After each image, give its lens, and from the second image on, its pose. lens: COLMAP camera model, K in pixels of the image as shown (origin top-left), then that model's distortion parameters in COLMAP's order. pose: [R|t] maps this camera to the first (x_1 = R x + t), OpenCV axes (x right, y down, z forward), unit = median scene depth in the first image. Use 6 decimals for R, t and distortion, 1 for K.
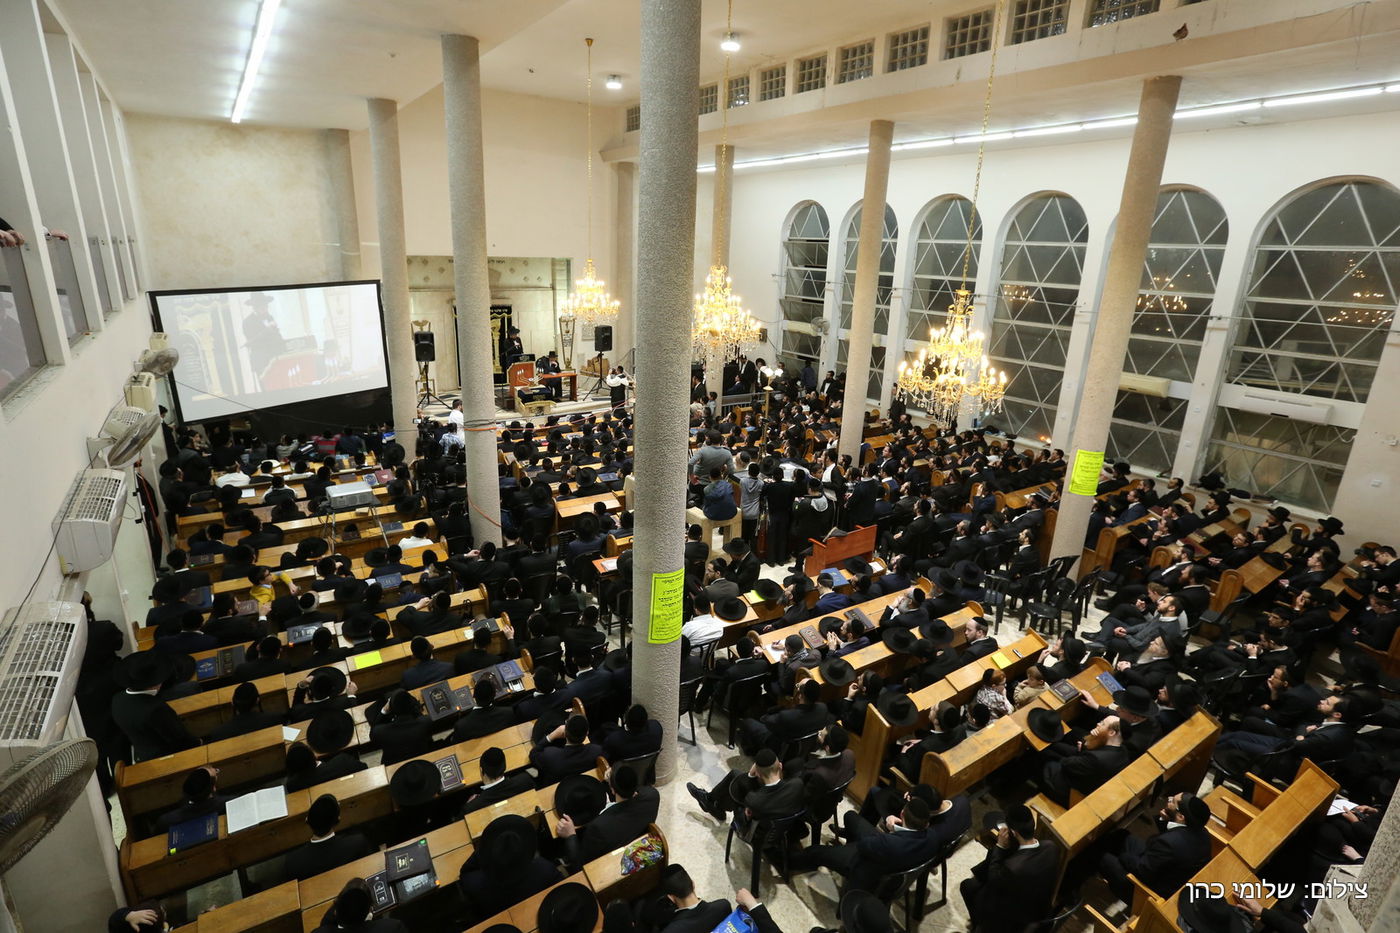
lens RADIAL K [[718.0, 0, 701.3], [0, 718.0, 465.6], [0, 0, 1]] dist [0.002317, 0.002521]
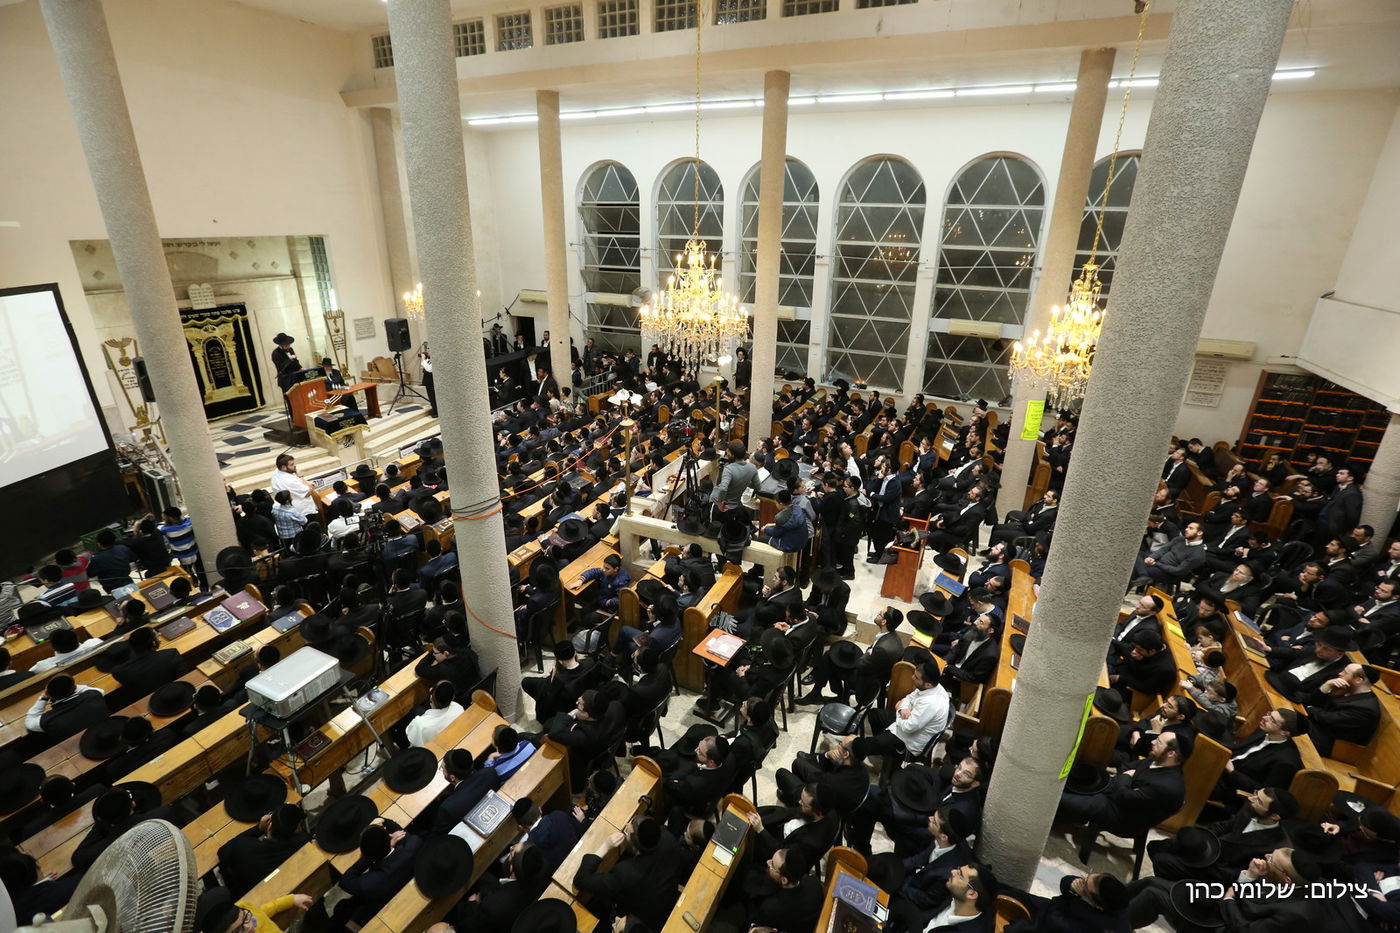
lens RADIAL K [[642.3, 0, 694.9], [0, 642.3, 468.2], [0, 0, 1]] dist [-0.019244, 0.001300]
pose [[0.865750, -0.204243, 0.456903, -0.211162], [0.161640, 0.978122, 0.130958, -0.072218], [-0.473655, -0.039523, 0.879823, 0.210793]]
